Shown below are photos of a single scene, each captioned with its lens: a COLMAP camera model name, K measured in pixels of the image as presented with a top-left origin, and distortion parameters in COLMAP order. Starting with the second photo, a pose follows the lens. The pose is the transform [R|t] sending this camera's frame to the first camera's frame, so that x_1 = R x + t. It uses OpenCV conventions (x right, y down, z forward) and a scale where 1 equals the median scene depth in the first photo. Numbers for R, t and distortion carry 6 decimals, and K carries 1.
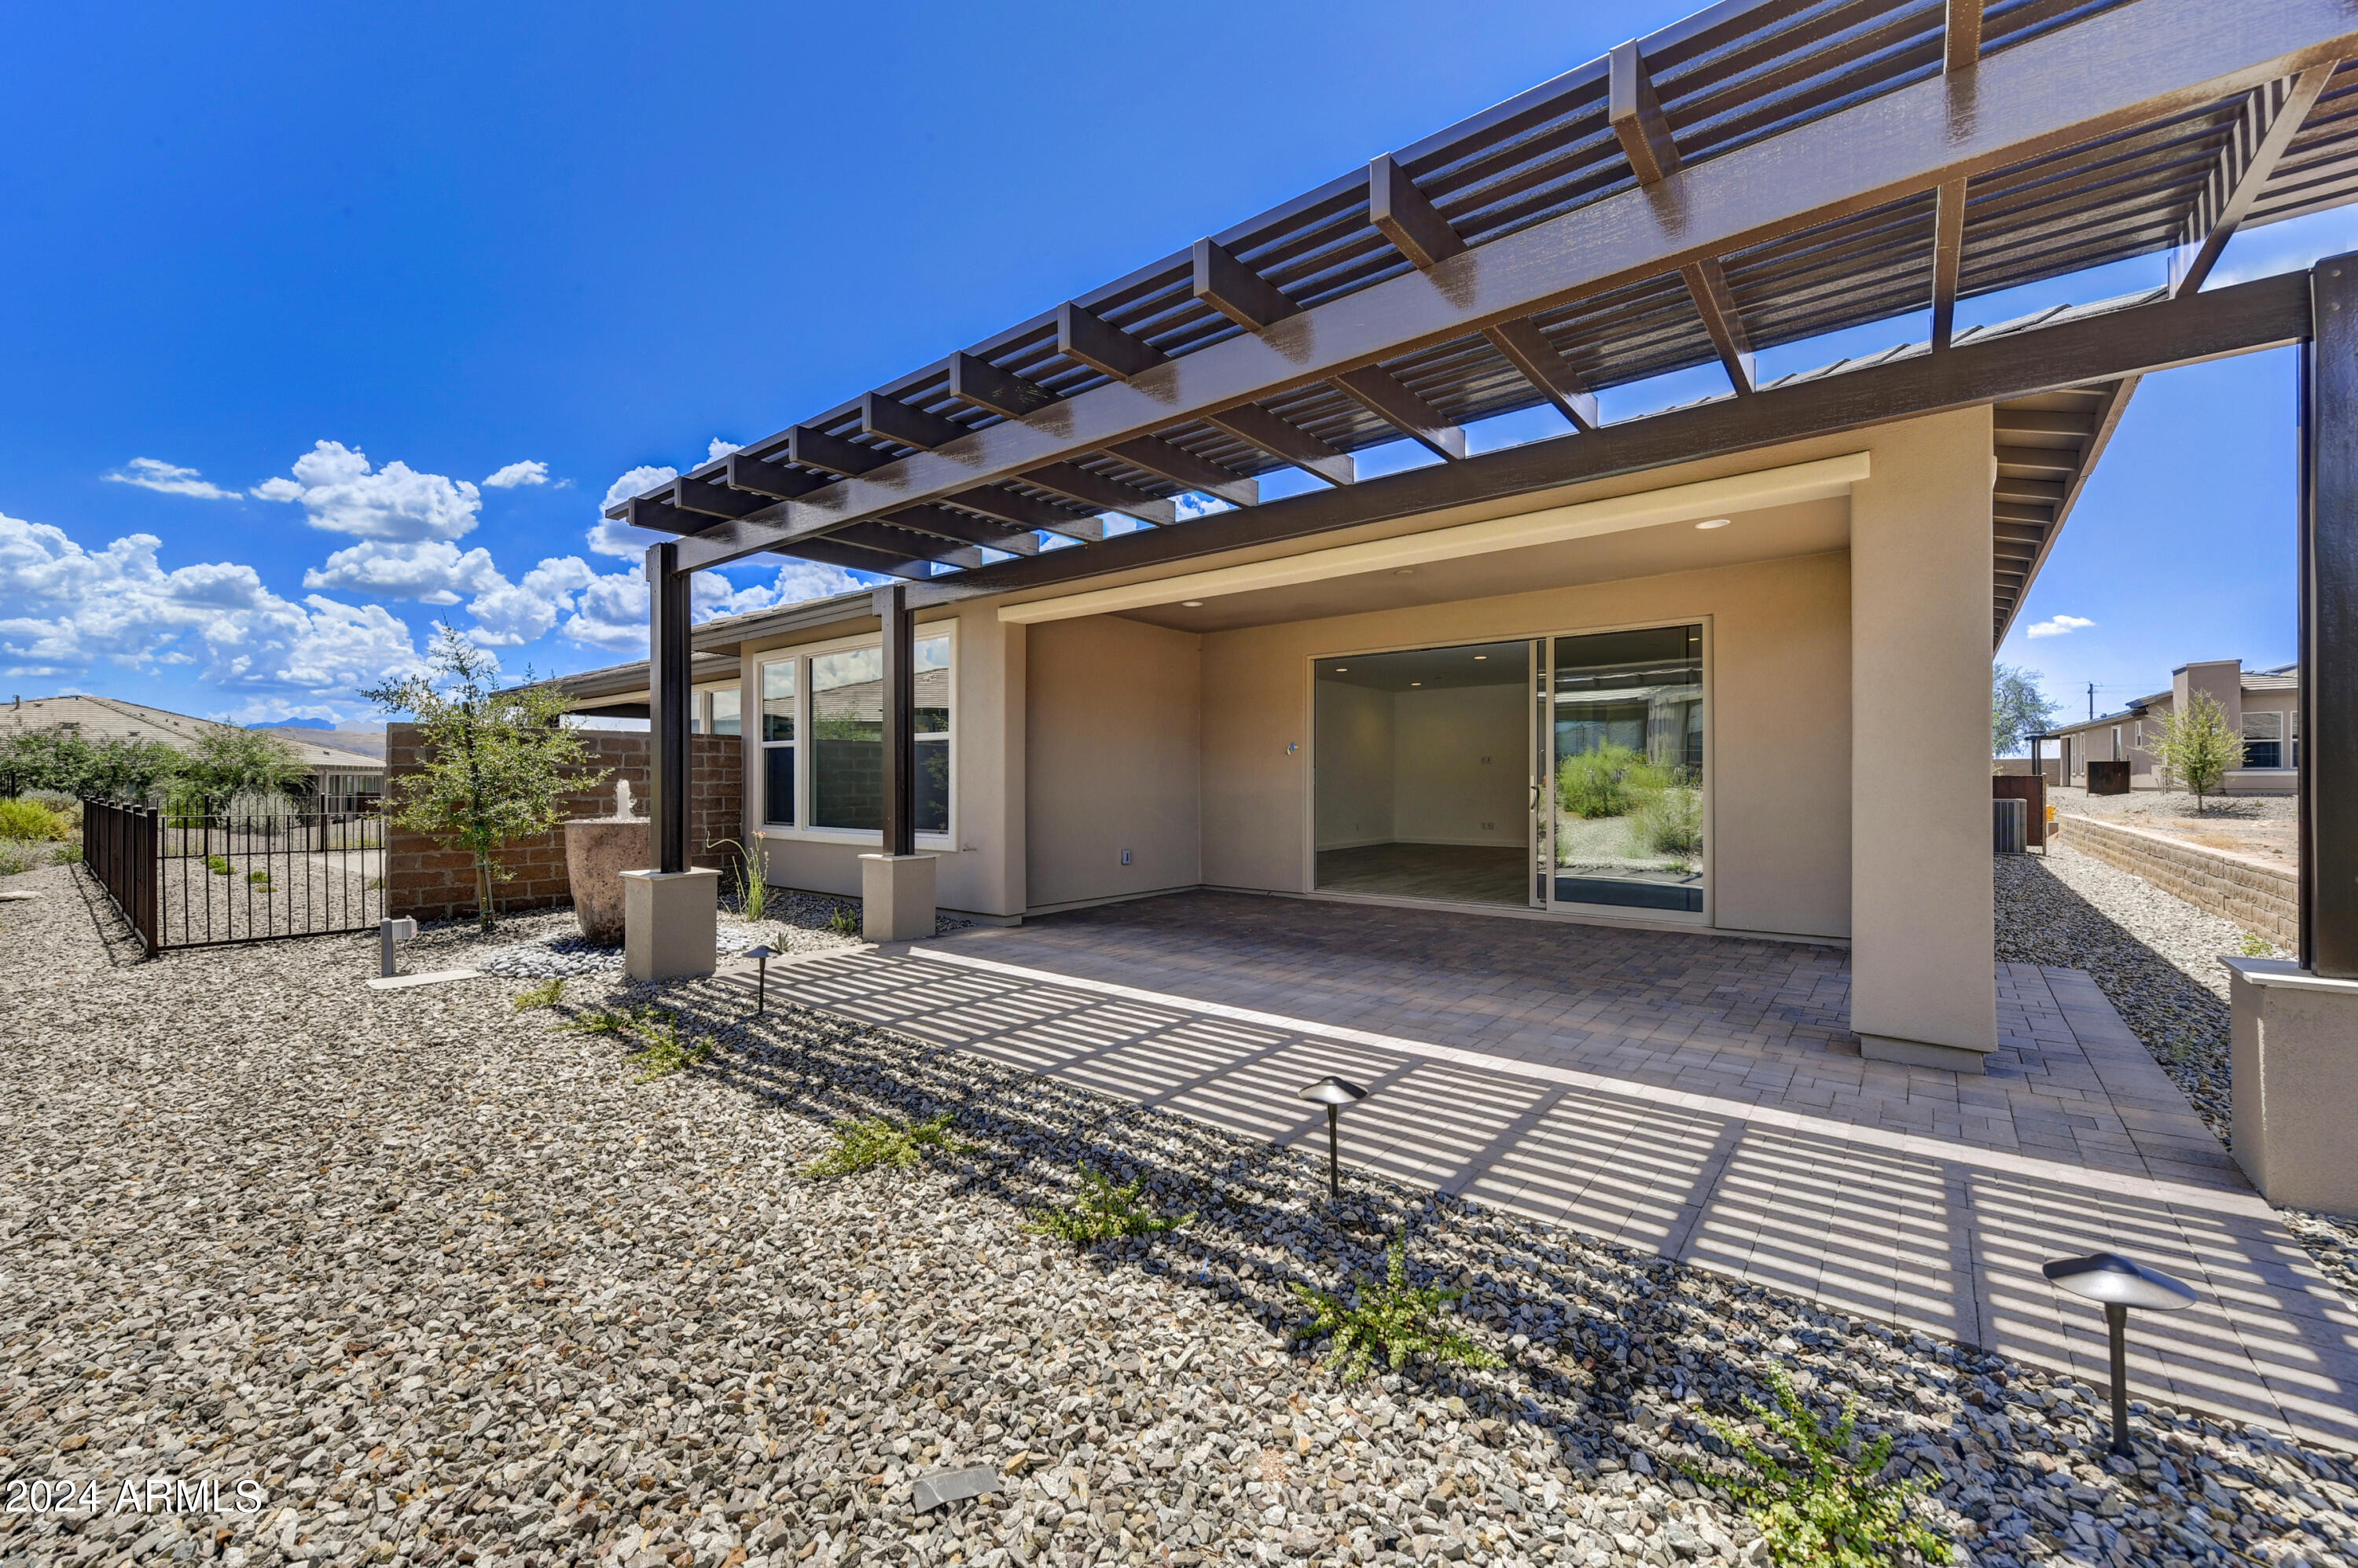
lens RADIAL K [[936.1, 0, 1185.2], [0, 936.1, 779.4], [0, 0, 1]] dist [0.000350, 0.000320]
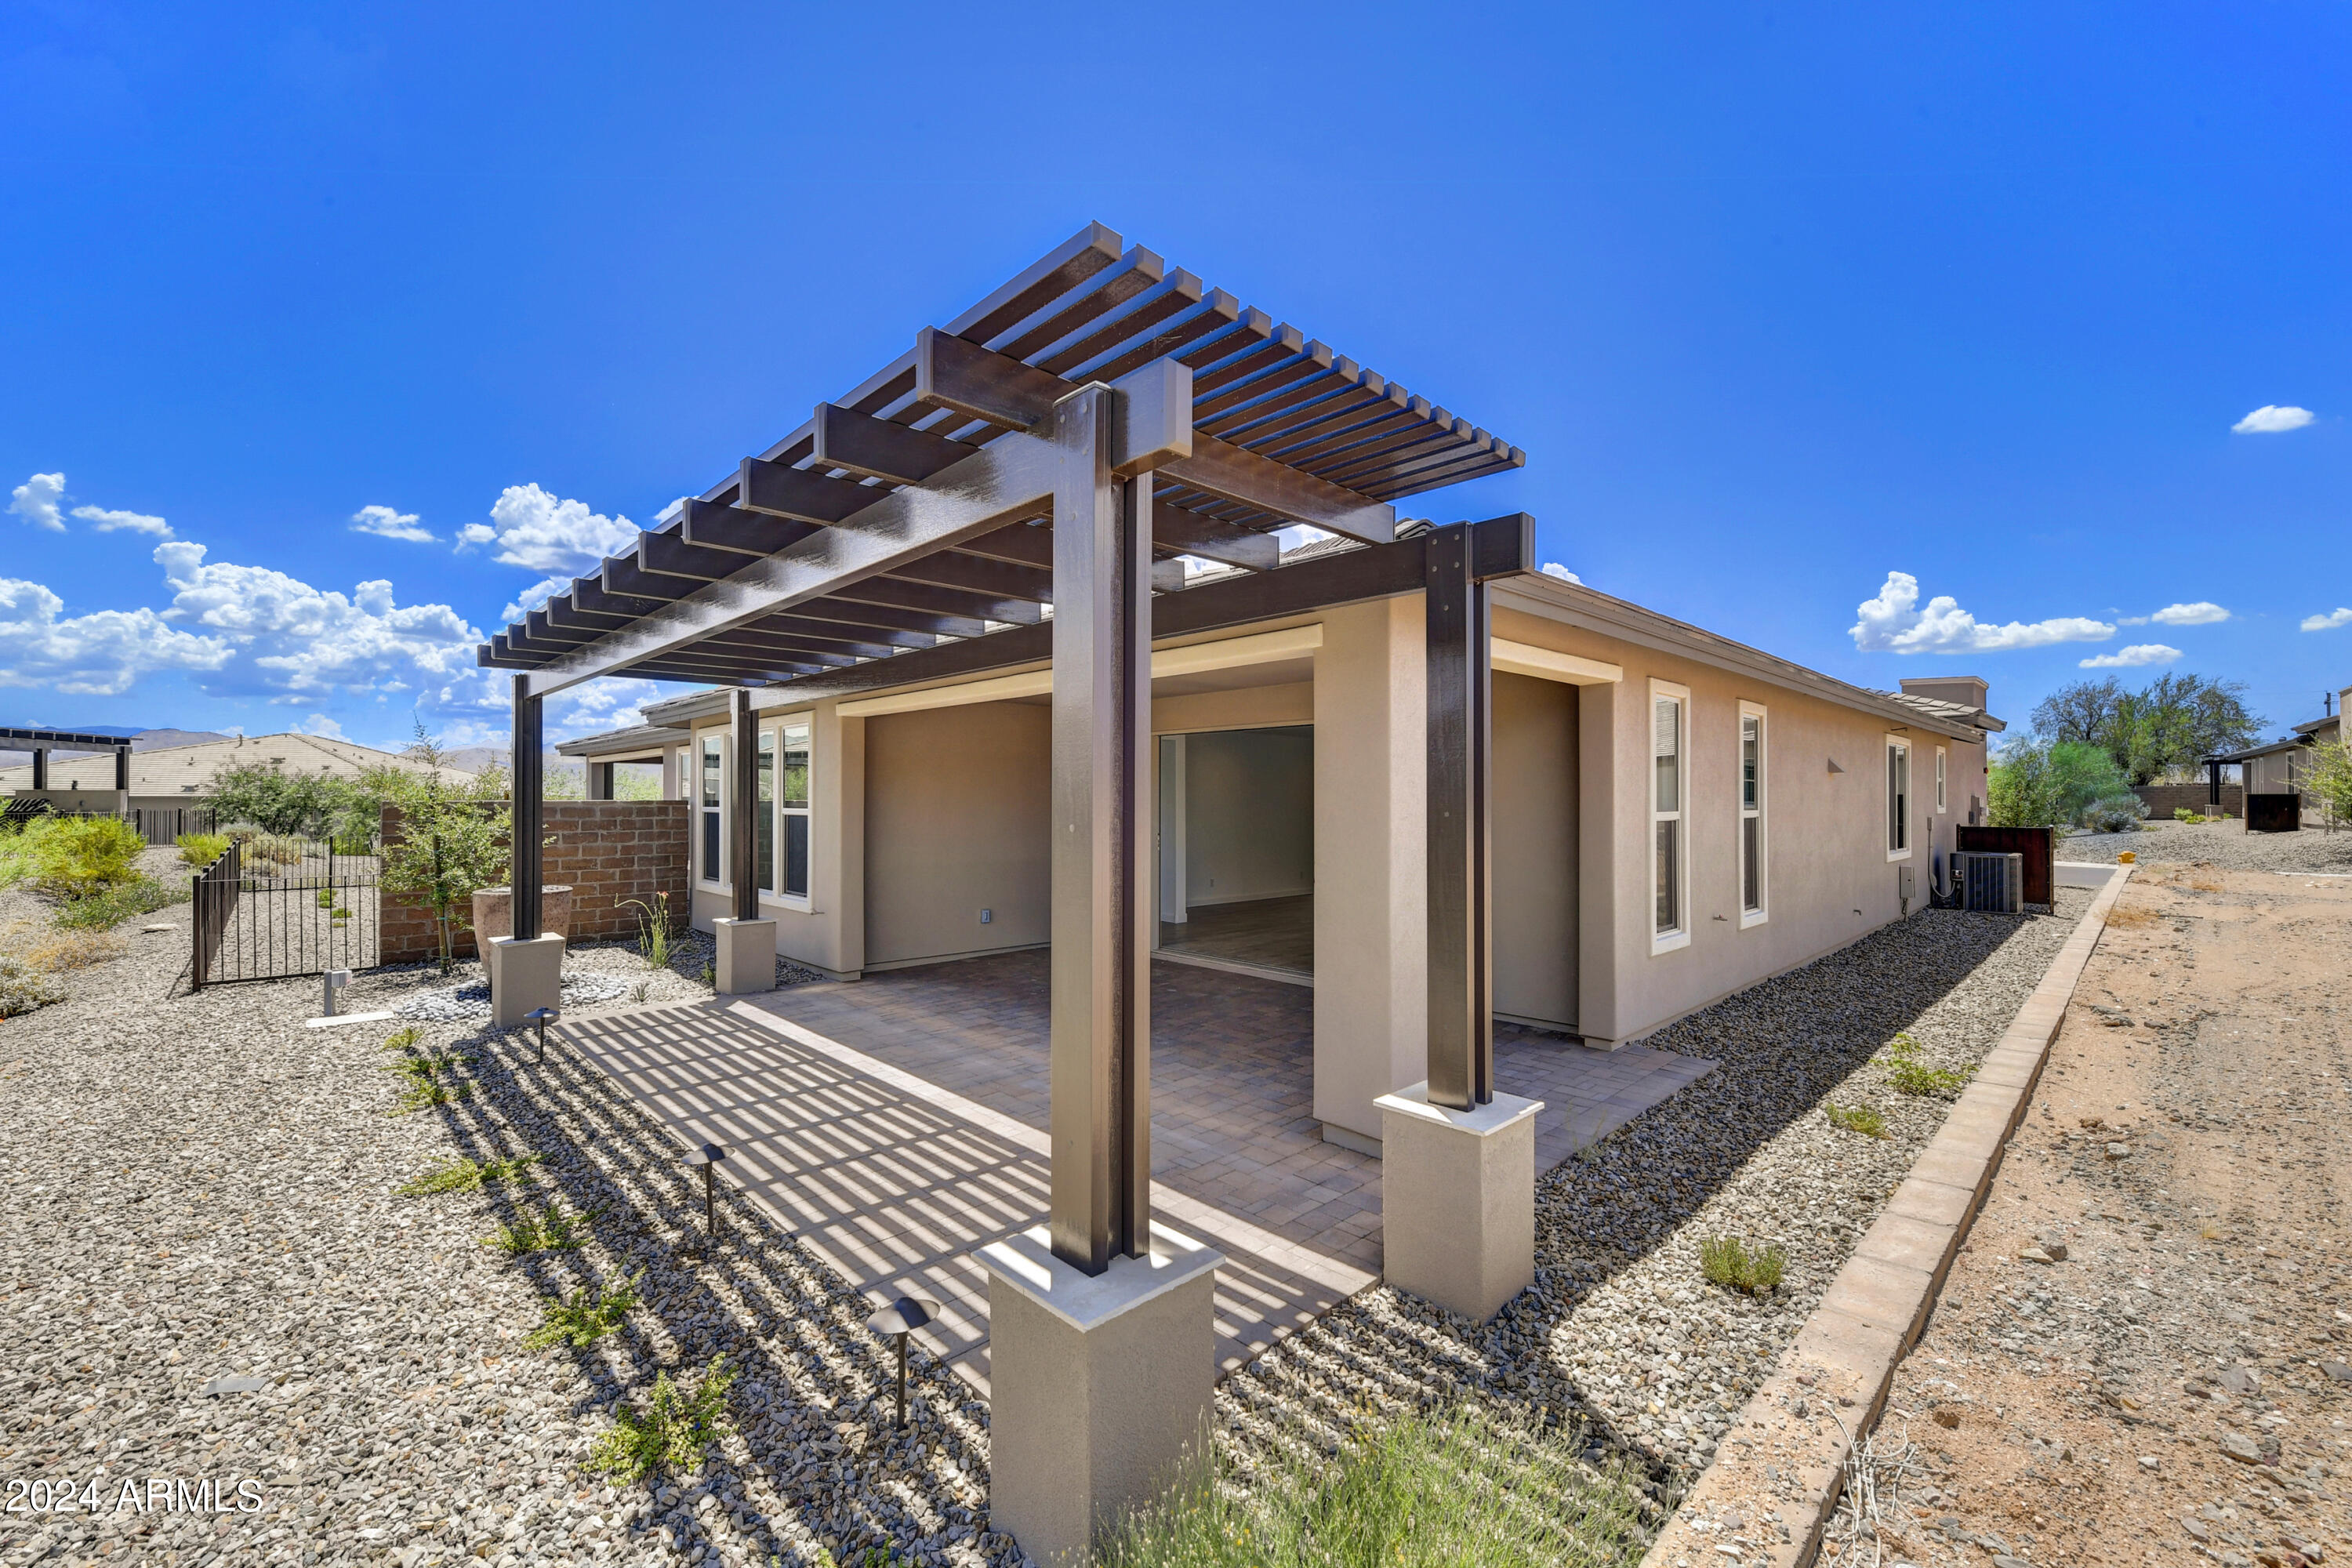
lens RADIAL K [[933.7, 0, 1161.3], [0, 933.7, 793.1], [0, 0, 1]] dist [0.000350, 0.000320]
pose [[0.991601, 0.002019, -0.129322, 0.702445], [-0.002874, 0.999975, -0.006425, -0.142656], [0.129306, 0.006743, 0.991582, -0.213286]]
